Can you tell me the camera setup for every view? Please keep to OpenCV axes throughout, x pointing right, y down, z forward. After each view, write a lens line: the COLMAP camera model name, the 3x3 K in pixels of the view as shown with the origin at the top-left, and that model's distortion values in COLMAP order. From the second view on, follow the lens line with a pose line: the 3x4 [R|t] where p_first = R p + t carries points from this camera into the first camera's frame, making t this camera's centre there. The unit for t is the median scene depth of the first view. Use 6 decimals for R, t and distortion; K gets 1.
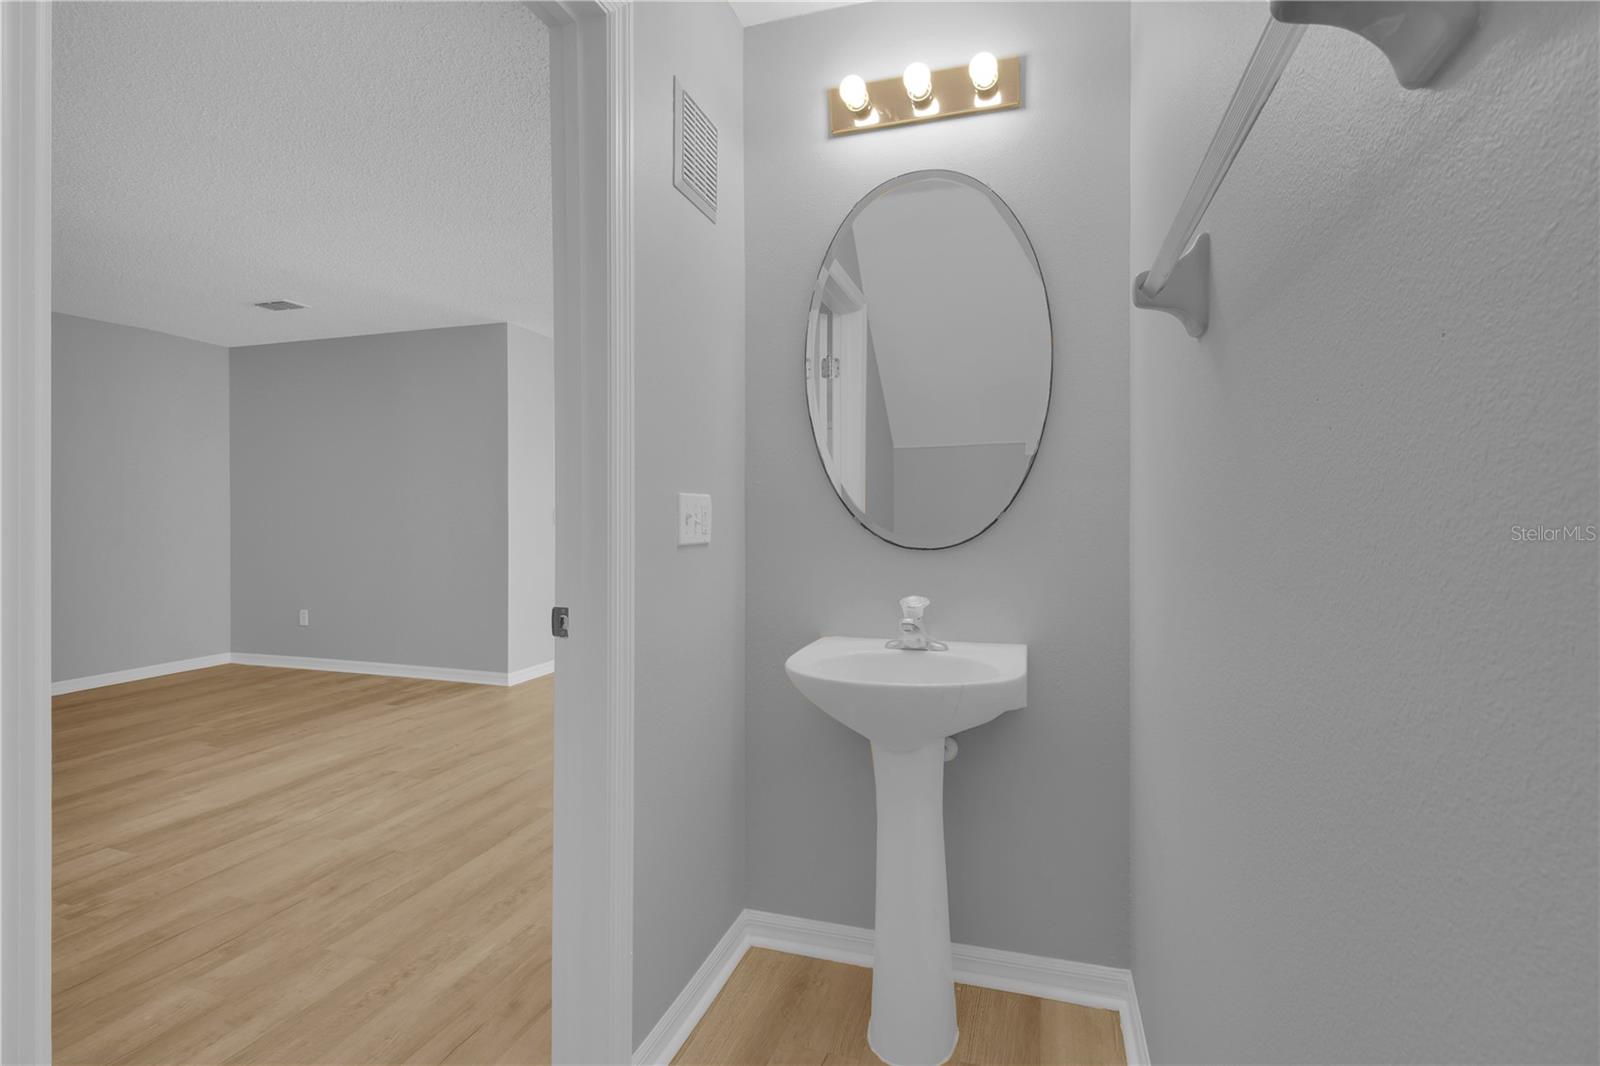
lens RADIAL K [[752.3, 0, 812.8], [0, 752.3, 519.4], [0, 0, 1]] dist [-0.002441, -0.009451]
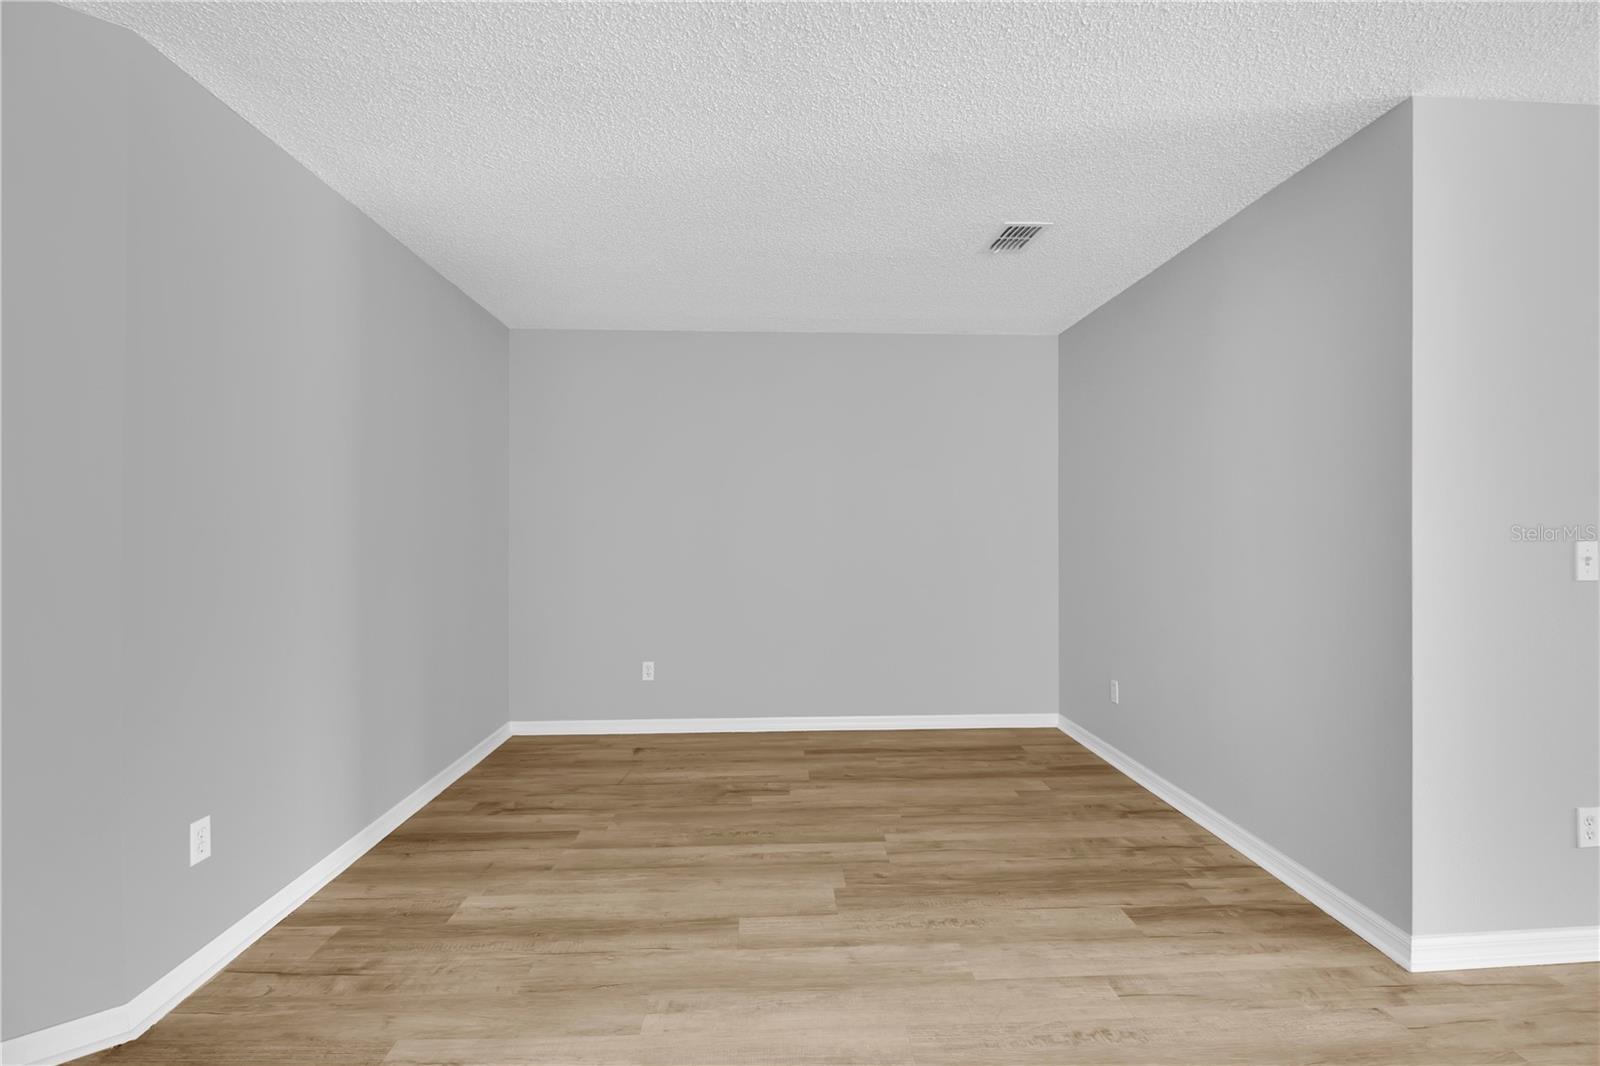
lens RADIAL K [[752.3, 0, 803.5], [0, 752.3, 521.4], [0, 0, 1]] dist [-0.002441, -0.009451]
pose [[0.336176, -0.012695, -0.941714, -0.191947], [-0.006424, 0.999855, -0.015772, -0.023122], [0.941777, 0.011351, 0.336046, 0.813201]]
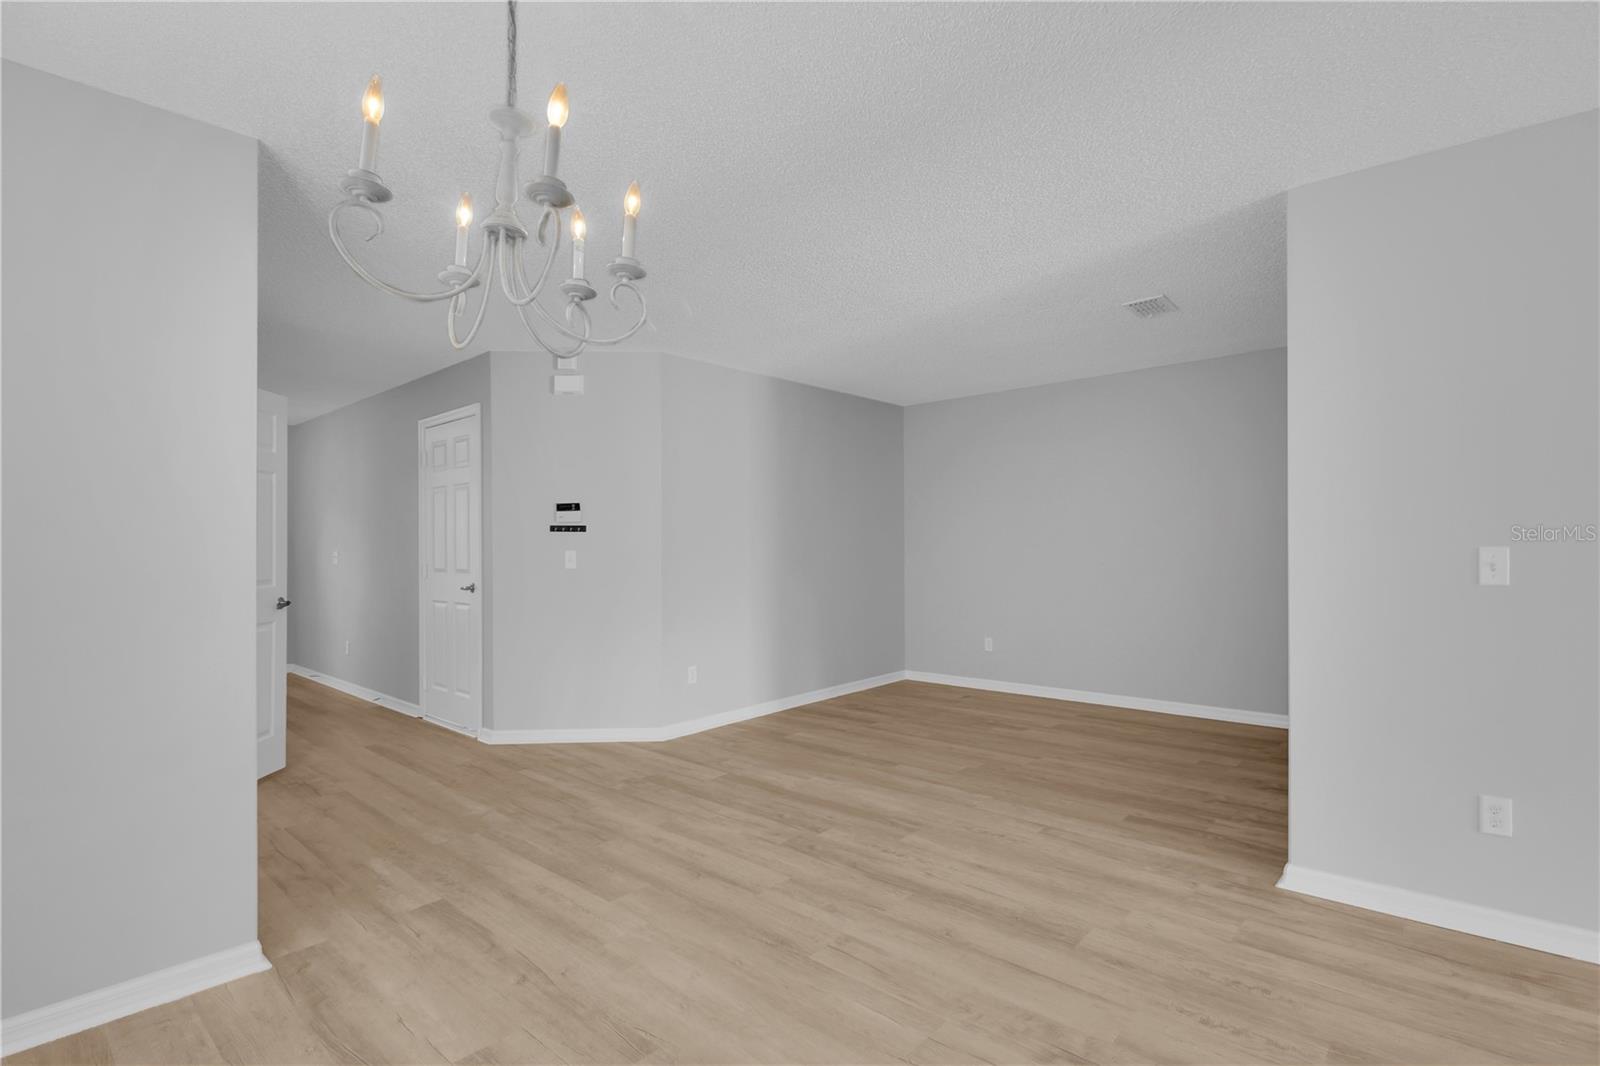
lens RADIAL K [[752.3, 0, 806.6], [0, 752.3, 524.0], [0, 0, 1]] dist [-0.002441, -0.009451]
pose [[-0.414771, -0.020996, -0.909684, 0.319814], [0.004433, 0.999675, -0.025094, -0.028850], [0.909915, -0.014441, -0.414543, 1.370842]]
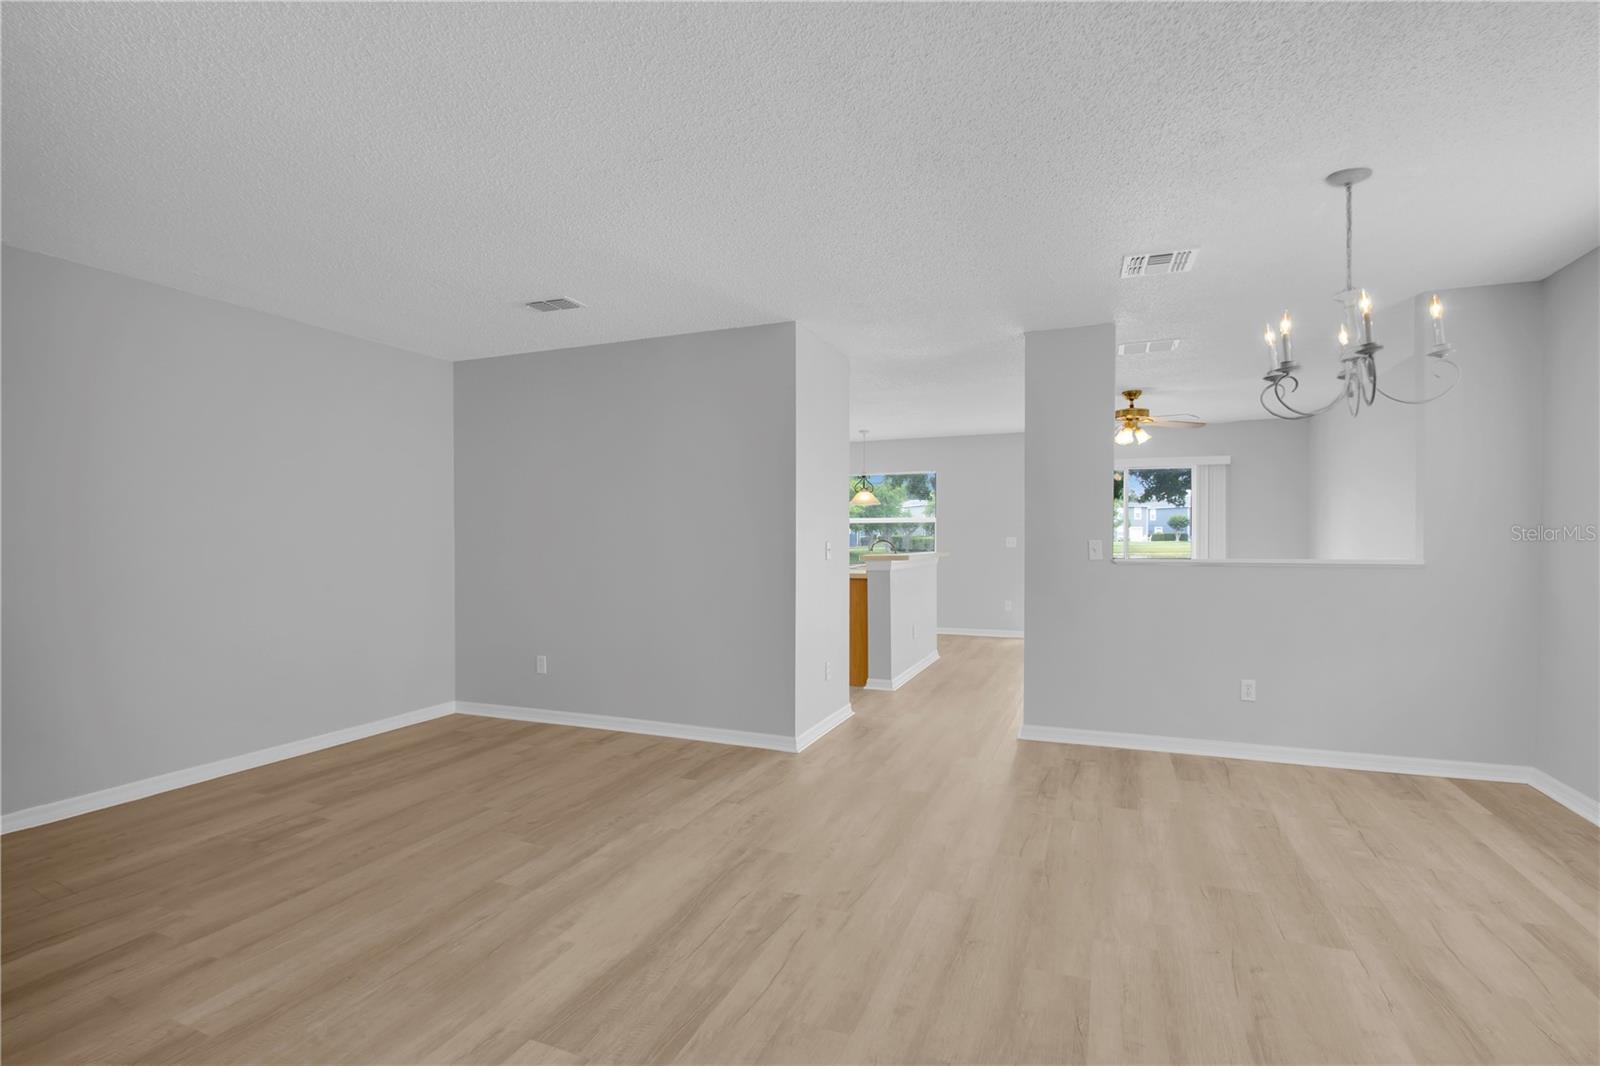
lens RADIAL K [[752.3, 0, 806.5], [0, 752.3, 540.7], [0, 0, 1]] dist [-0.002441, -0.009451]
pose [[0.995702, -0.005475, -0.092455, -0.470039], [0.005633, 0.999983, 0.001442, -0.024349], [0.092446, -0.001956, 0.995716, 0.239591]]
